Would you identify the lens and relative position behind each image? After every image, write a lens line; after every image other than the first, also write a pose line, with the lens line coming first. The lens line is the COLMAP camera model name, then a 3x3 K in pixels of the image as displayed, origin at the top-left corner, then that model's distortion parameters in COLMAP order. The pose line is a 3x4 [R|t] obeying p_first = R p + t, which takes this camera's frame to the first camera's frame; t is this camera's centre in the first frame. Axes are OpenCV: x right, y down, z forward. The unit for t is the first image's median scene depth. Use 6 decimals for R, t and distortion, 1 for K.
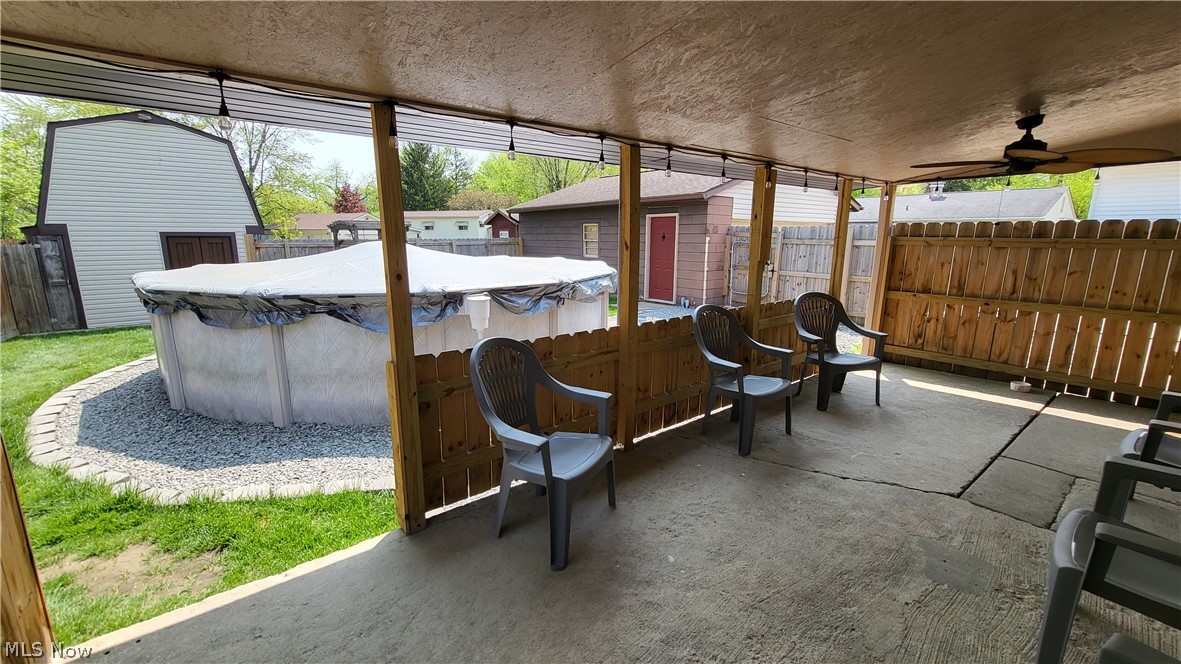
lens RADIAL K [[468.3, 0, 588.8], [0, 468.3, 326.2], [0, 0, 1]] dist [-0.001629, -0.000545]
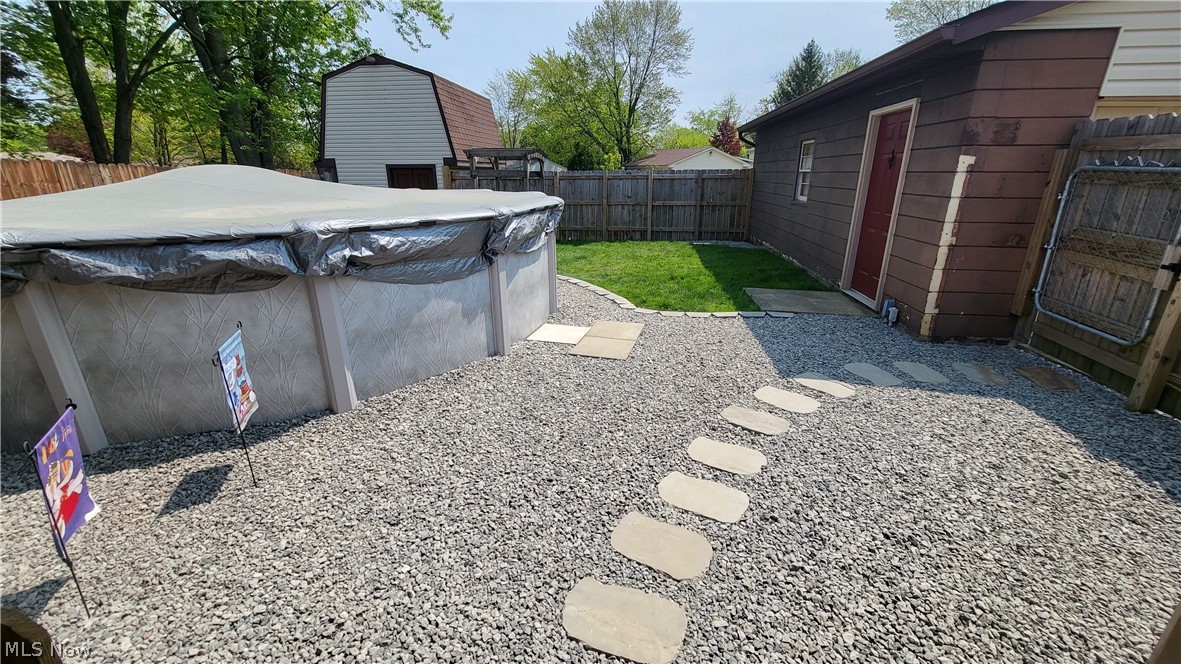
lens RADIAL K [[468.3, 0, 583.8], [0, 468.3, 331.0], [0, 0, 1]] dist [-0.001629, -0.000545]
pose [[0.692229, 0.227439, -0.684902, 0.325981], [-0.133900, 0.973039, 0.187791, -0.080735], [0.709147, -0.038286, 0.704020, 0.503416]]
